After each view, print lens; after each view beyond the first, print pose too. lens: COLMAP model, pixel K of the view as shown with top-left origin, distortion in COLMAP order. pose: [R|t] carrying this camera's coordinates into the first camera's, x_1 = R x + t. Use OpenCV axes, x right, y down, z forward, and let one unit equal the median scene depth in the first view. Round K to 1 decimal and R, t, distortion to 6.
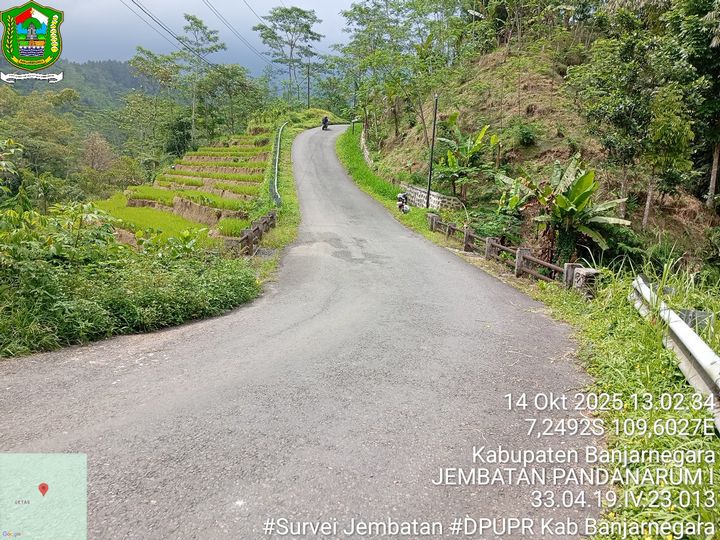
lens RADIAL K [[592.4, 0, 339.8], [0, 592.4, 269.3], [0, 0, 1]] dist [-0.002307, 0.000283]
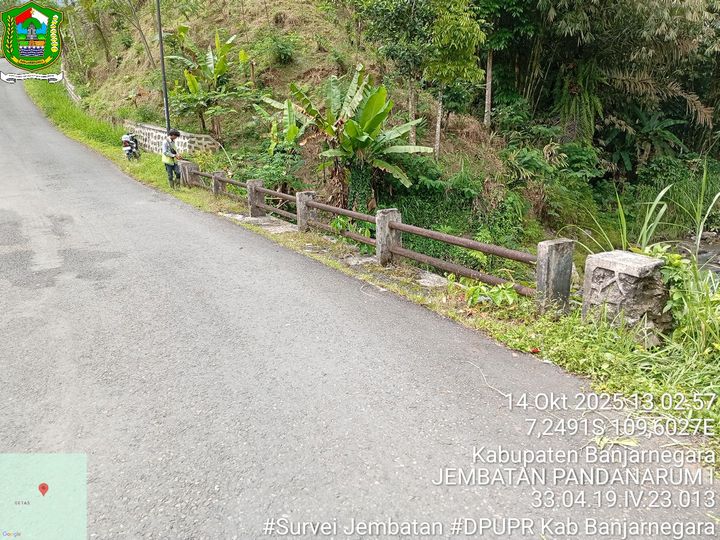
lens RADIAL K [[547.9, 0, 360.0], [0, 547.9, 270.0], [0, 0, 1]] dist [0.105104, -0.210467]
pose [[0.882890, -0.176855, 0.435003, 0.034619], [0.129675, 0.982169, 0.136121, -0.026449], [-0.451320, -0.063771, 0.890080, 0.294285]]
